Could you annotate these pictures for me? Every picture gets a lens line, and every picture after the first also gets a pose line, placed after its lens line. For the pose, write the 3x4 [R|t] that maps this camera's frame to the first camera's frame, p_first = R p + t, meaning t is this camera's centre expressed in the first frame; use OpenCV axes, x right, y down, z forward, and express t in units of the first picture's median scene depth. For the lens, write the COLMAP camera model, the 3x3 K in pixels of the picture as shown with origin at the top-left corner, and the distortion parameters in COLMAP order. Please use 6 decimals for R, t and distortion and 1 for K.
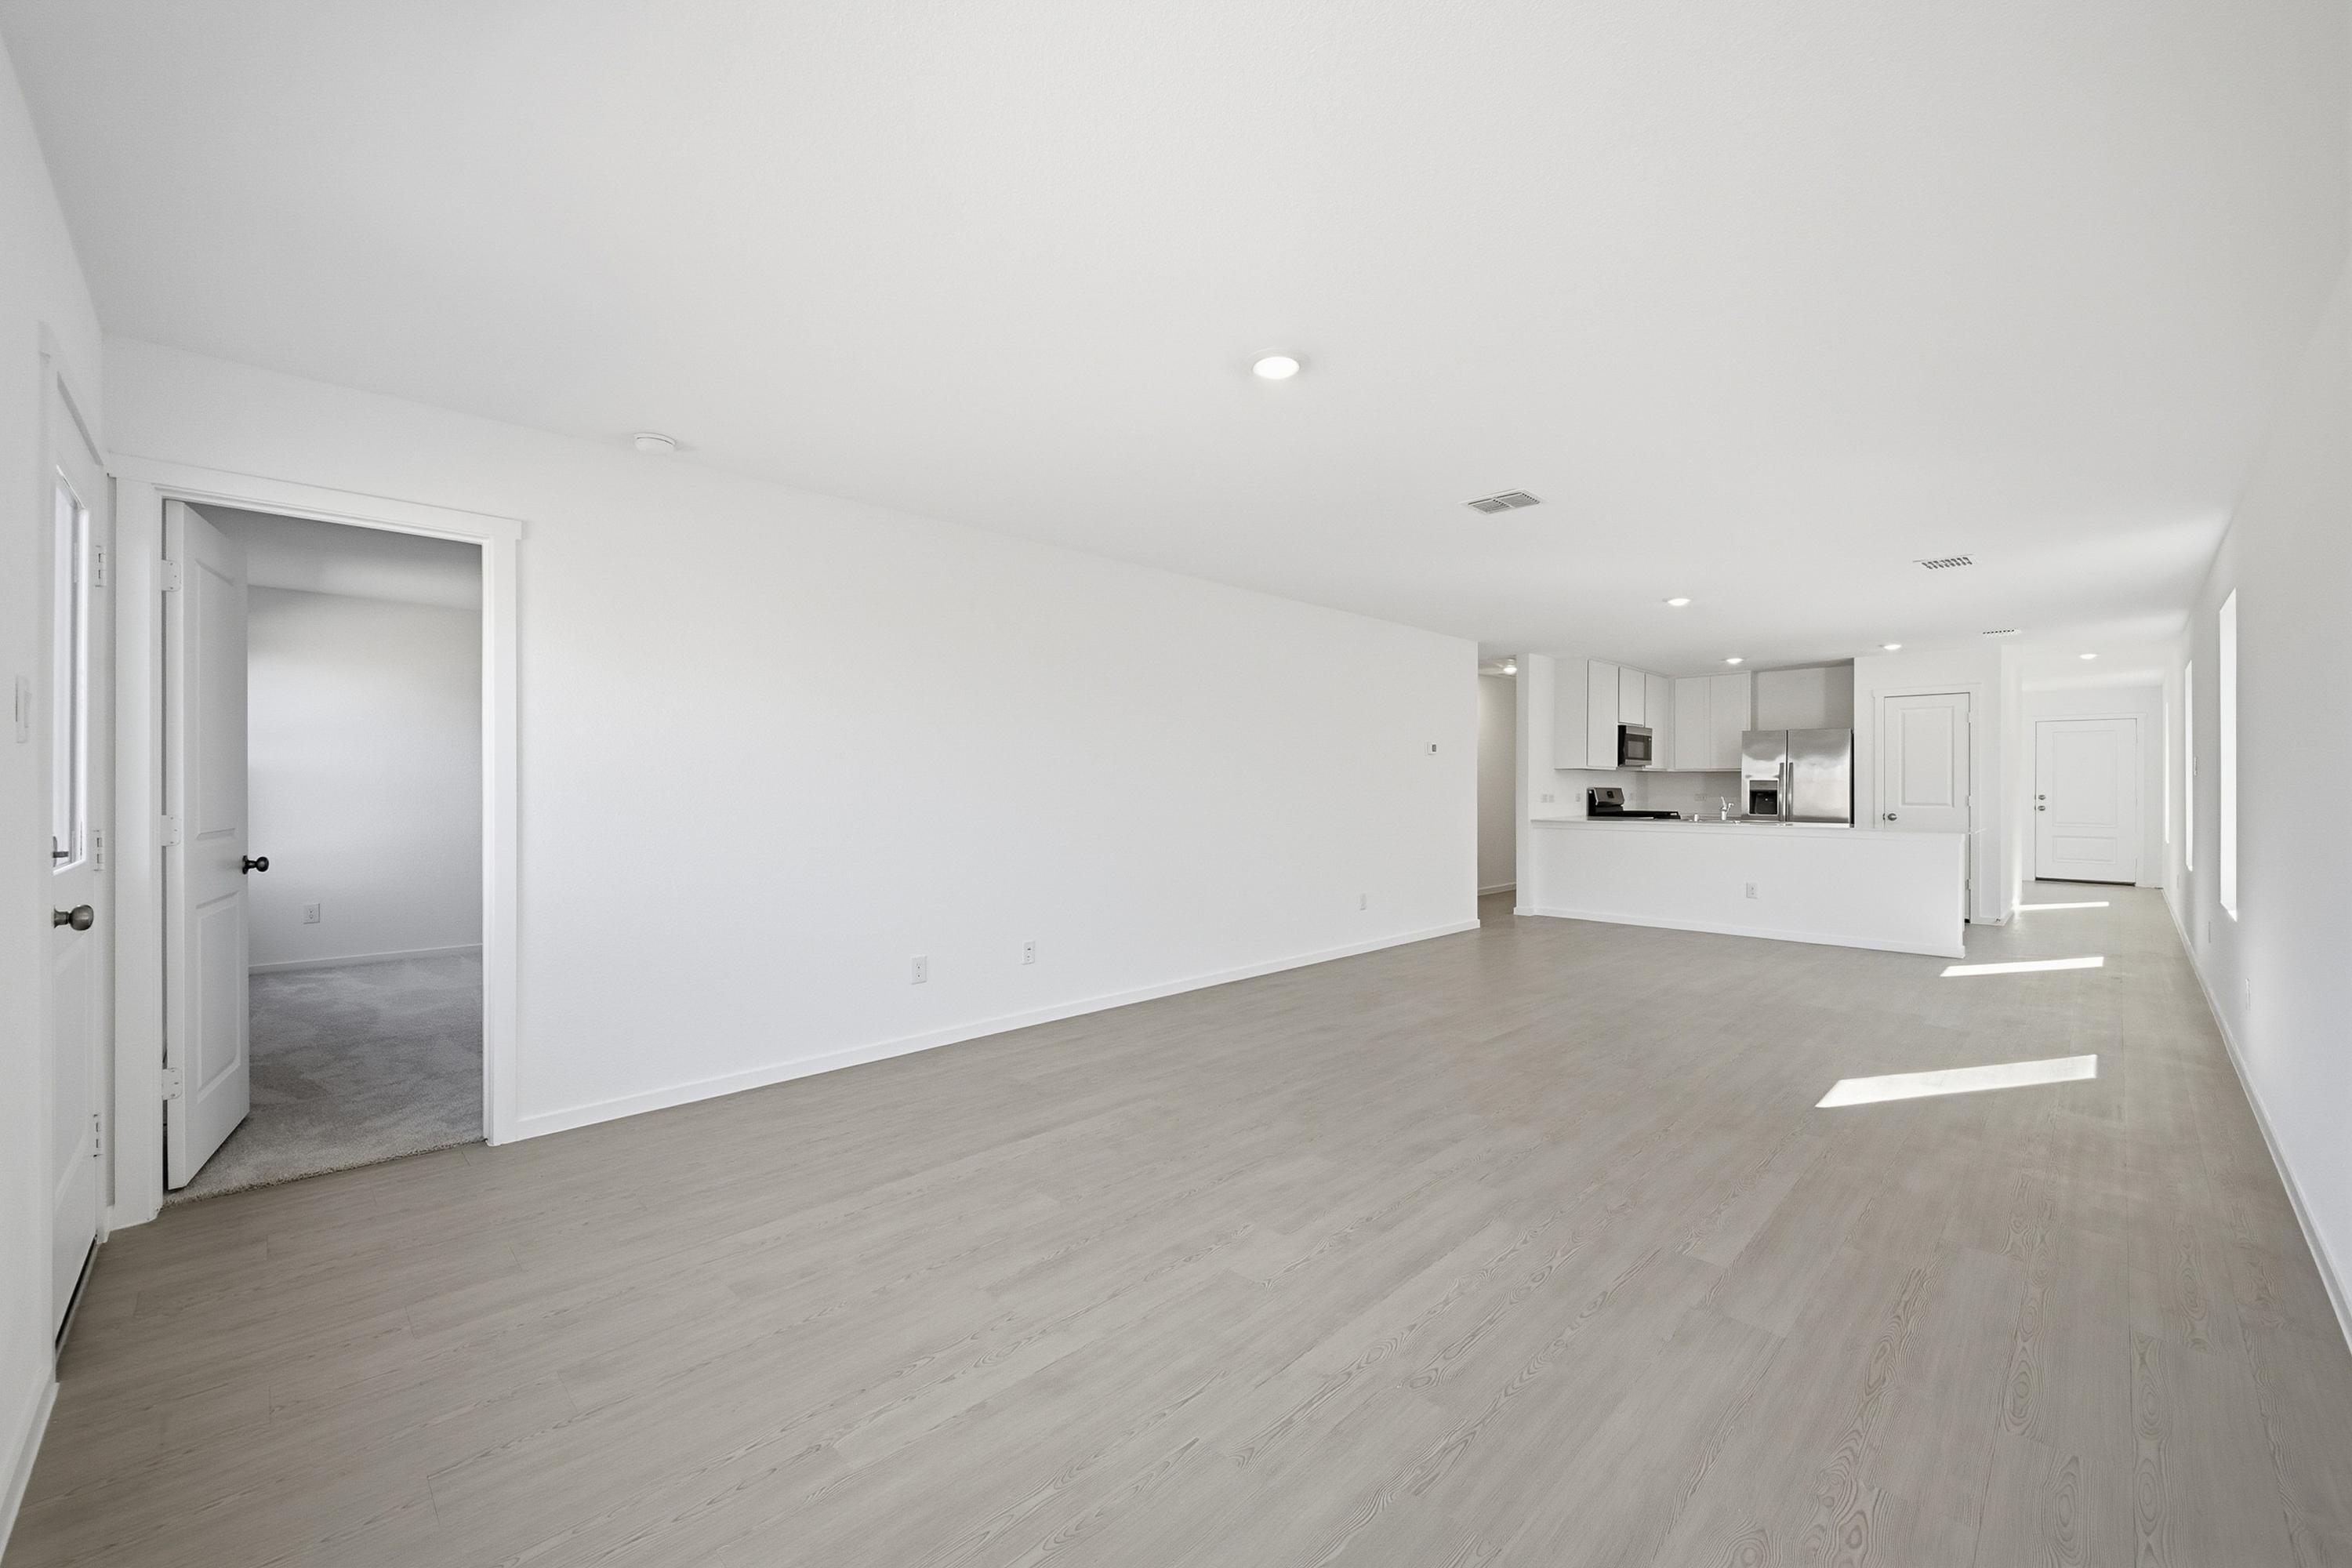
lens RADIAL K [[916.0, 0, 1176.0], [0, 916.0, 784.0], [0, 0, 1]] dist [0.000463, -0.008161]
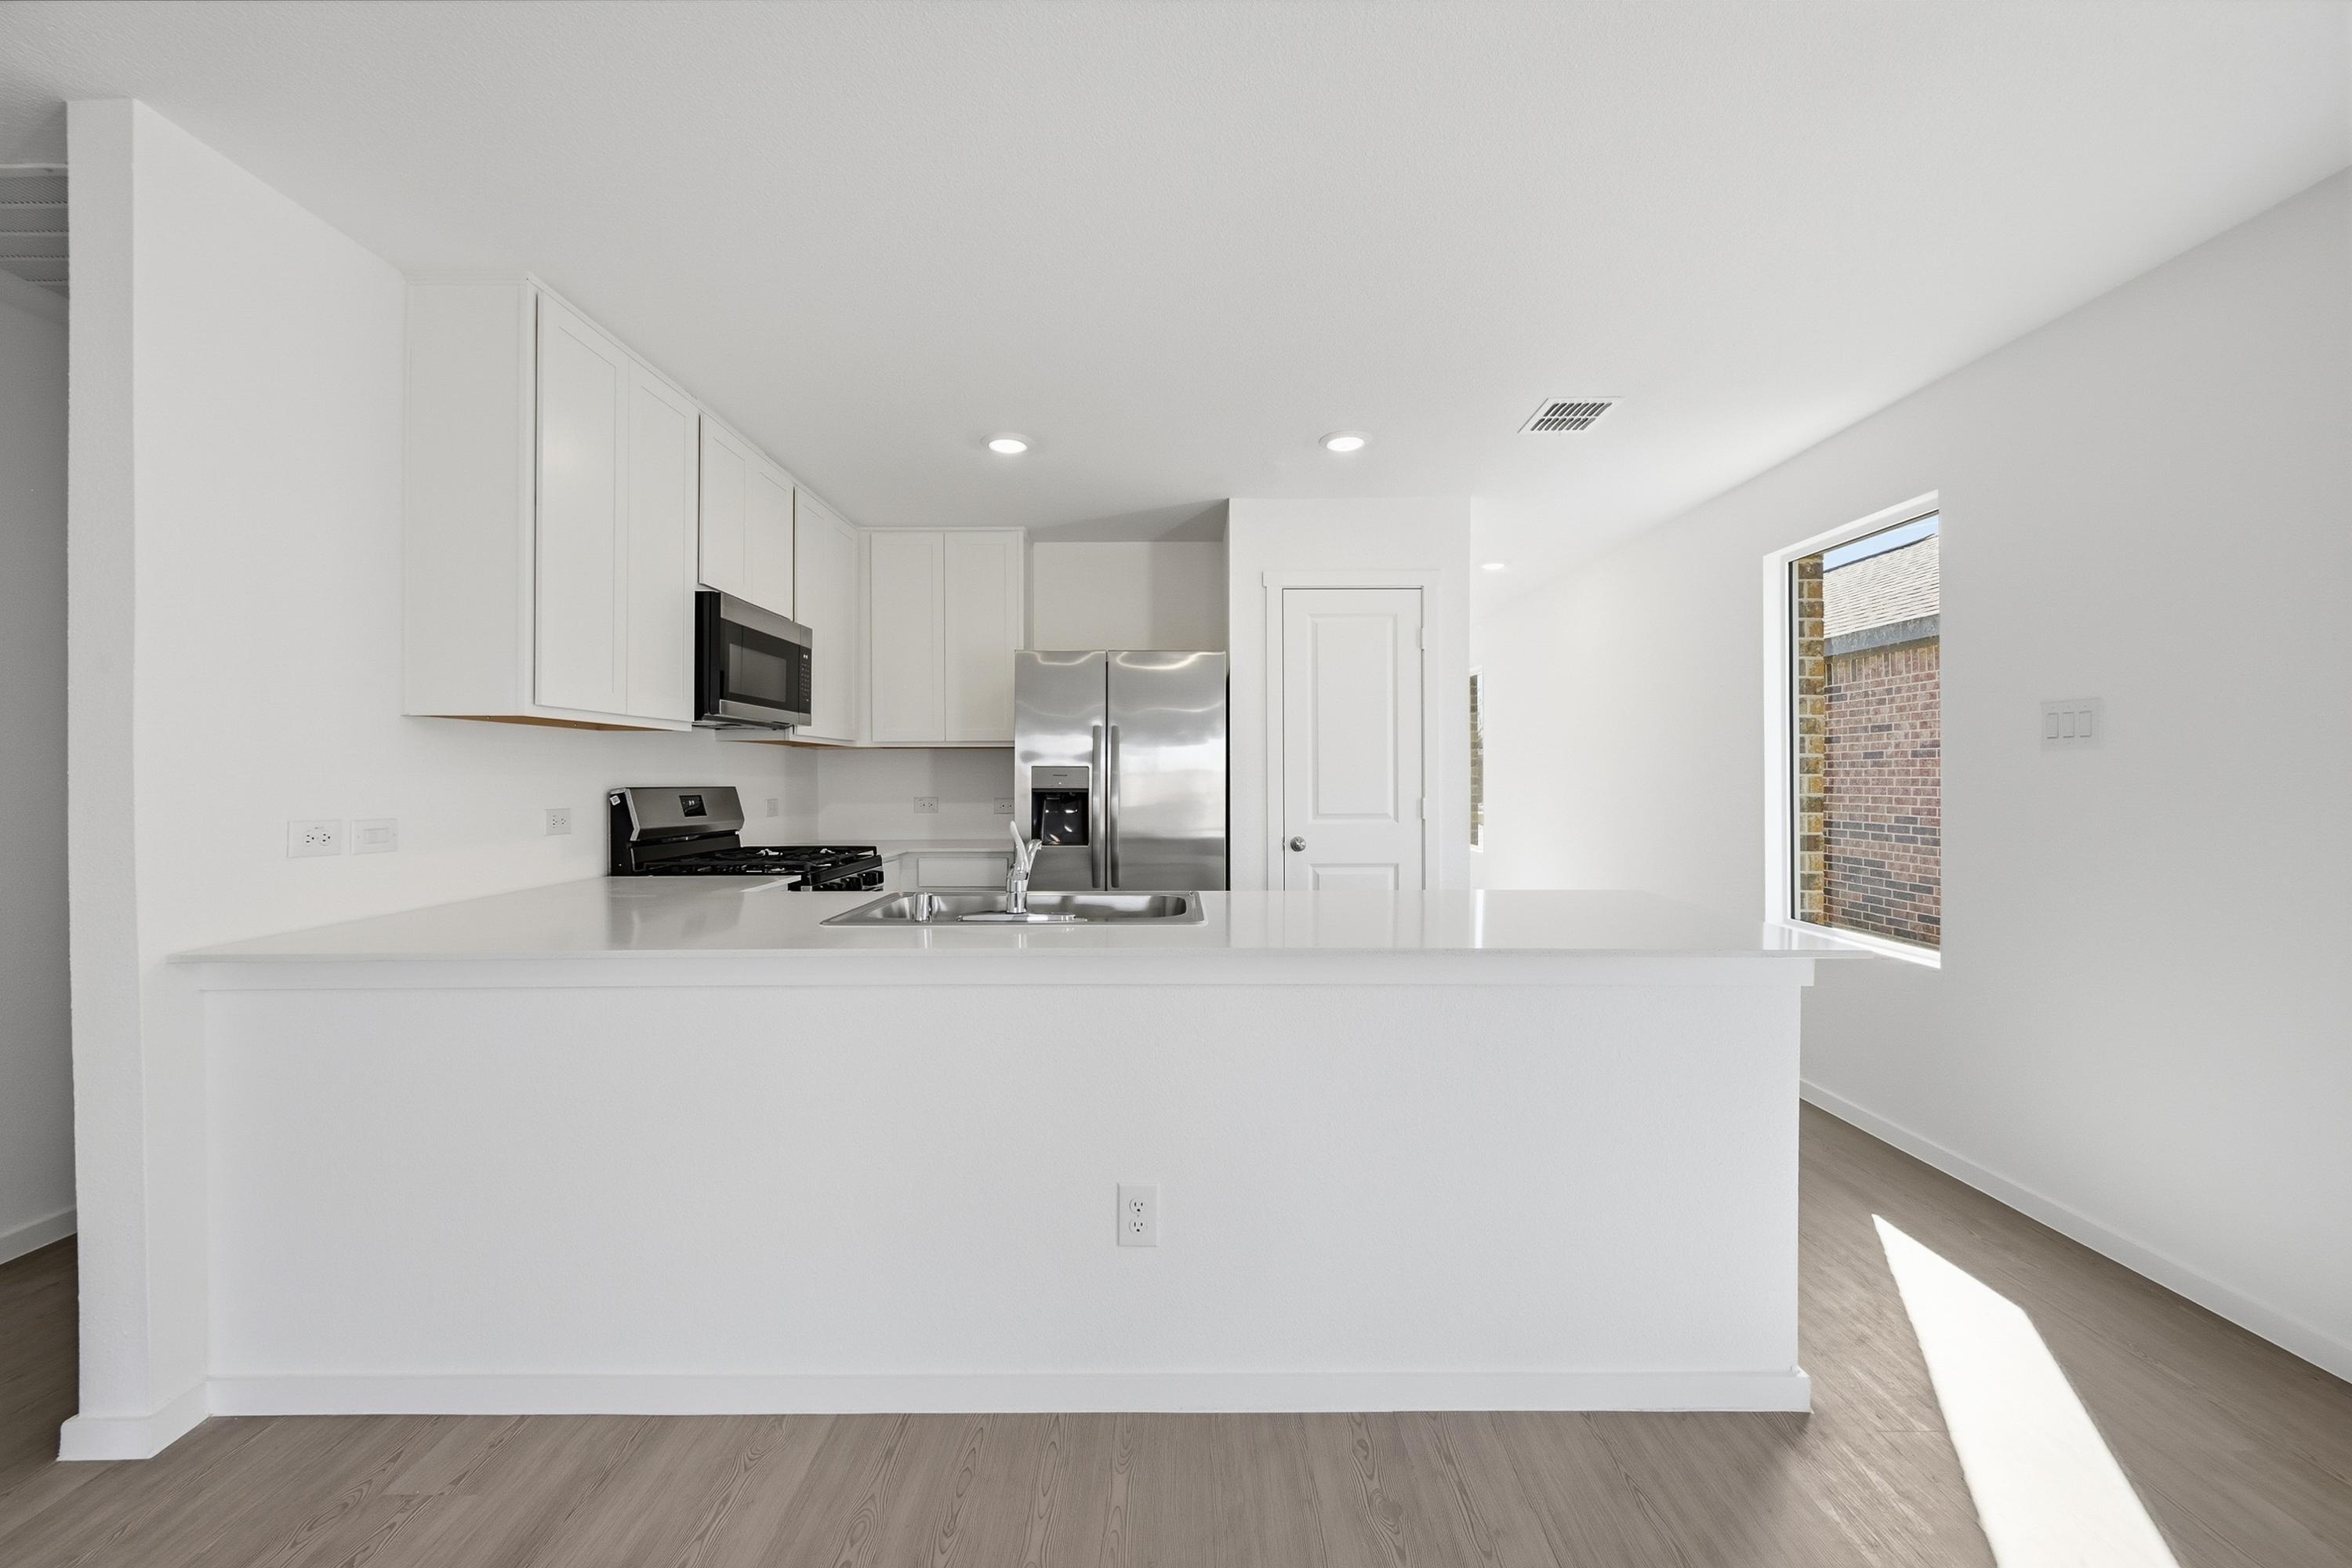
lens RADIAL K [[939.4, 0, 1176.0], [0, 939.4, 784.0], [0, 0, 1]] dist [0.000746, 0.000109]
pose [[0.703188, -0.010143, 0.710931, 0.362350], [0.002406, 0.999926, 0.011887, -0.000433], [-0.710999, -0.006648, 0.703161, 0.643092]]
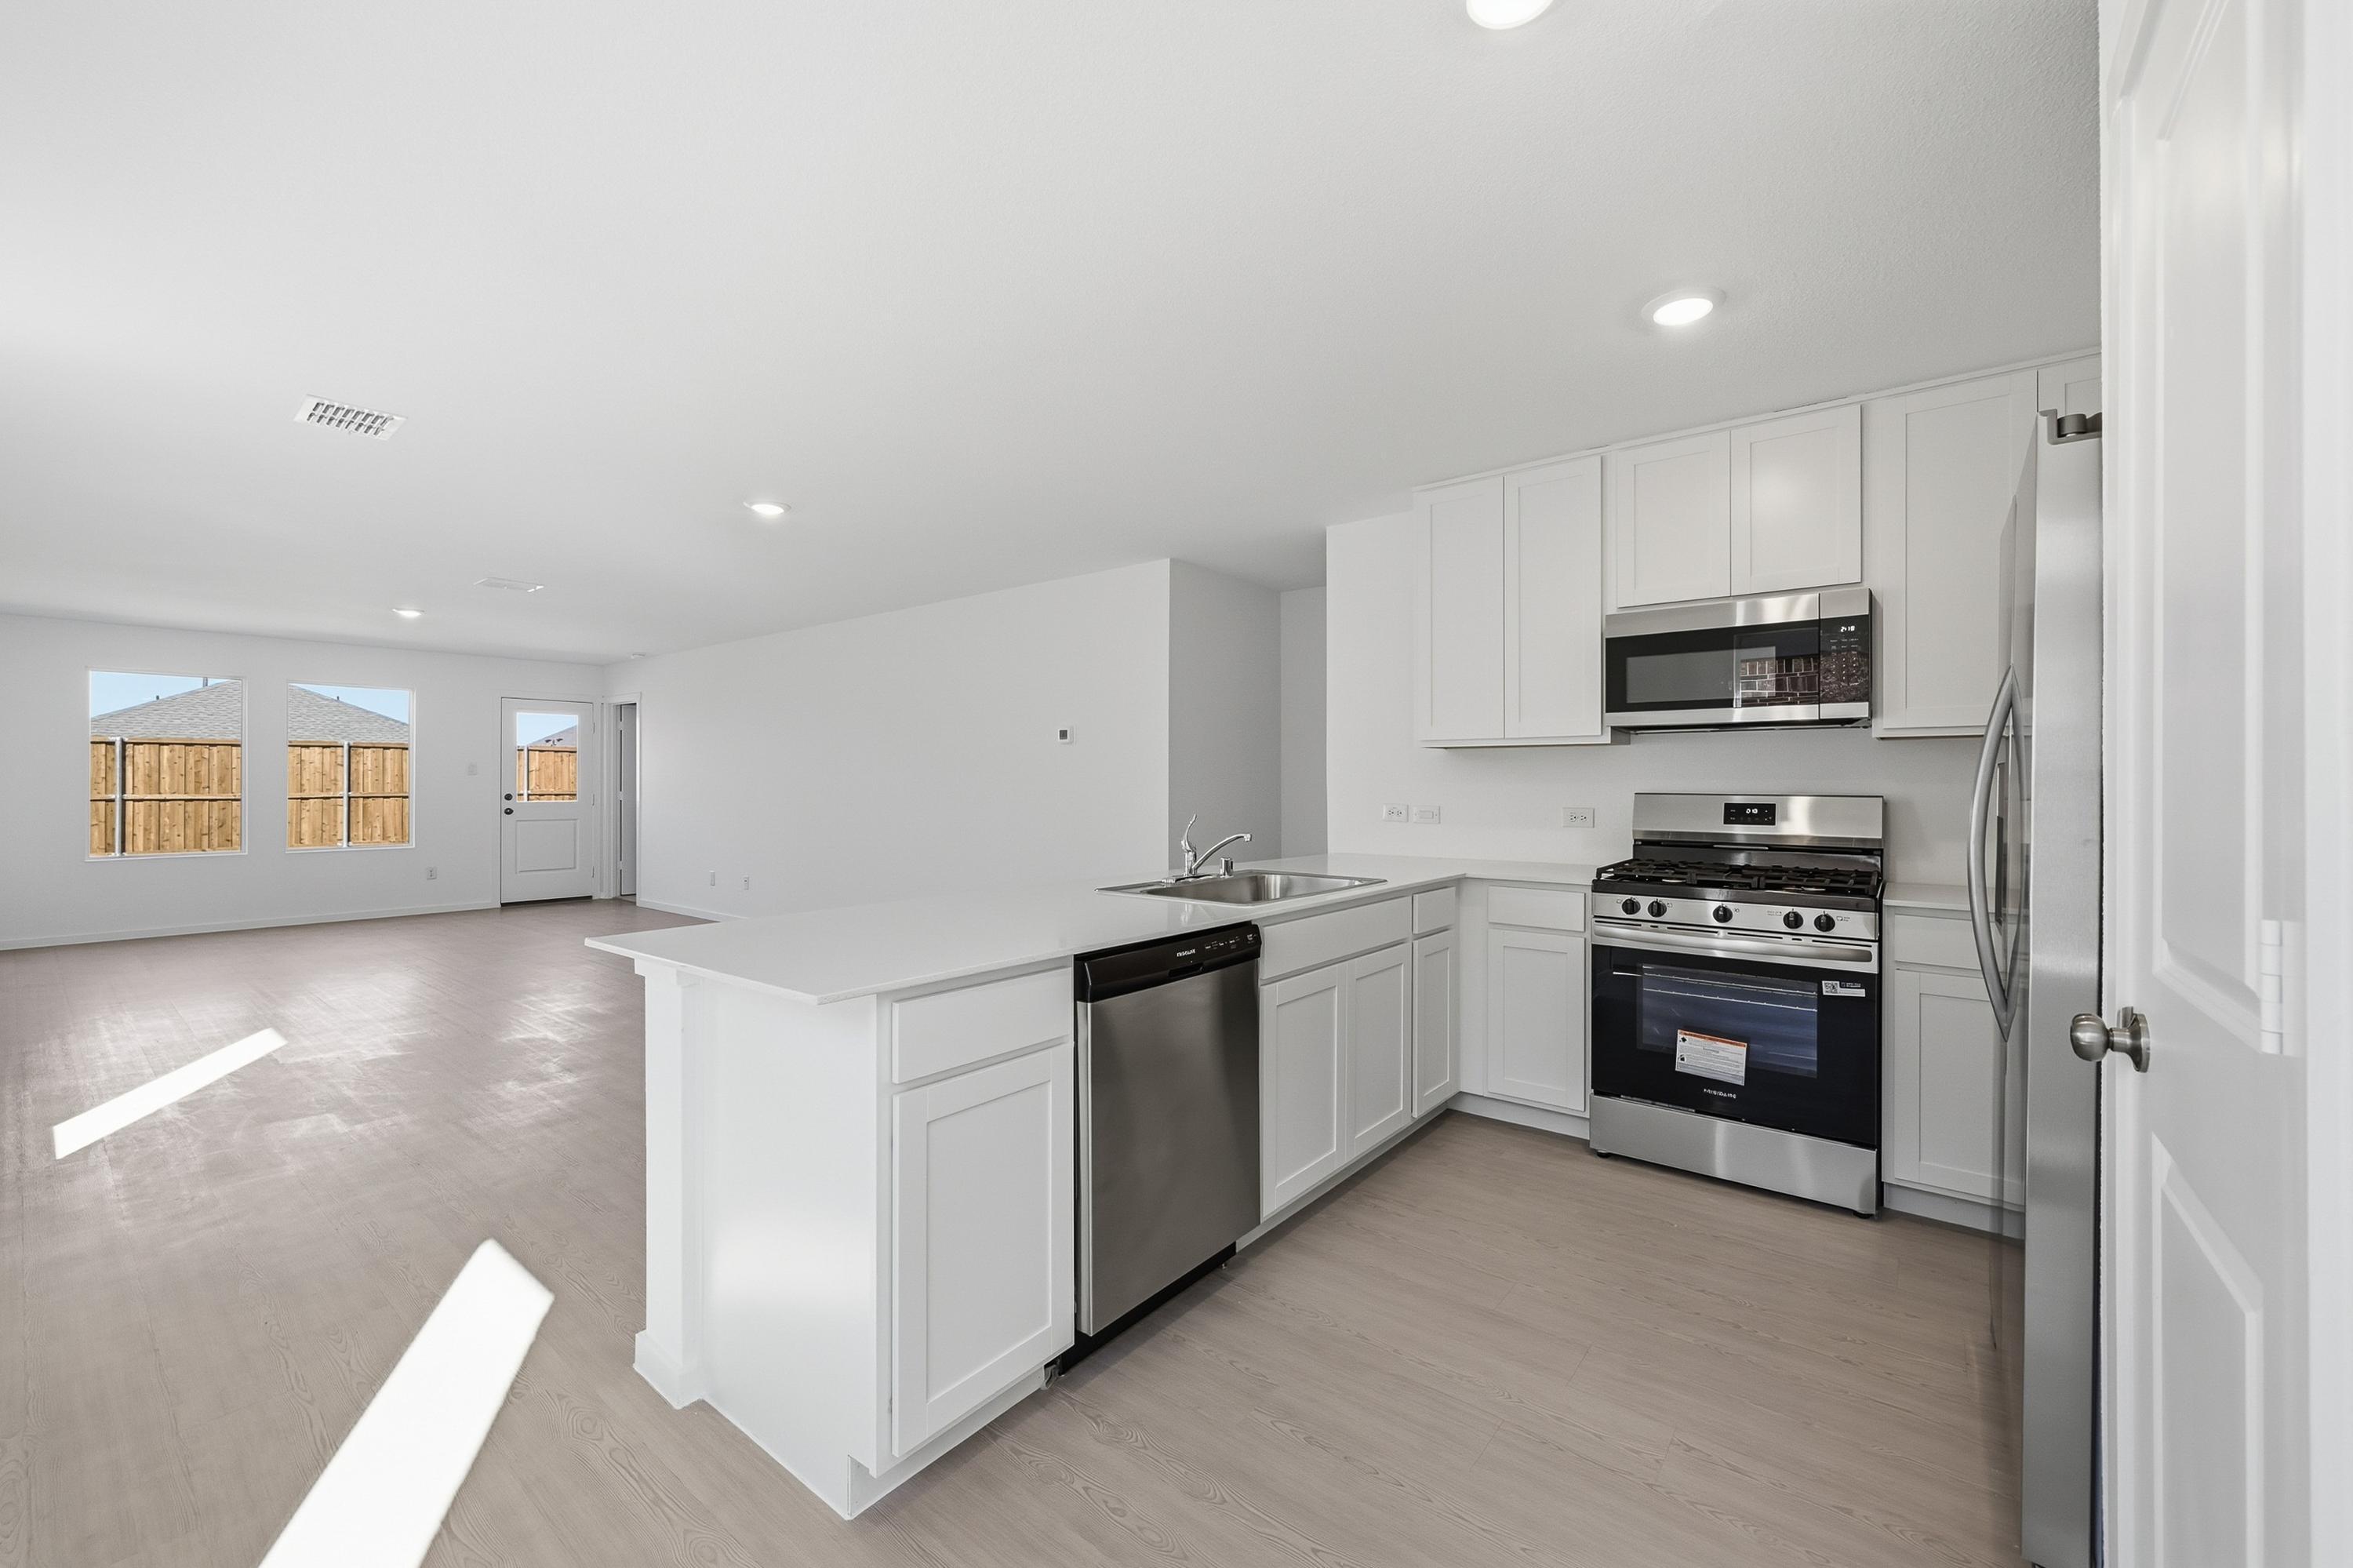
lens RADIAL K [[943.3, 0, 1176.5], [0, 943.3, 784.0], [0, 0, 1]] dist [-0.001253, -0.000098]
pose [[0.128077, -0.004946, -0.991752, 0.817835], [-0.002346, 0.999983, -0.005290, 0.002889], [0.991761, 0.003004, 0.128064, 0.779306]]
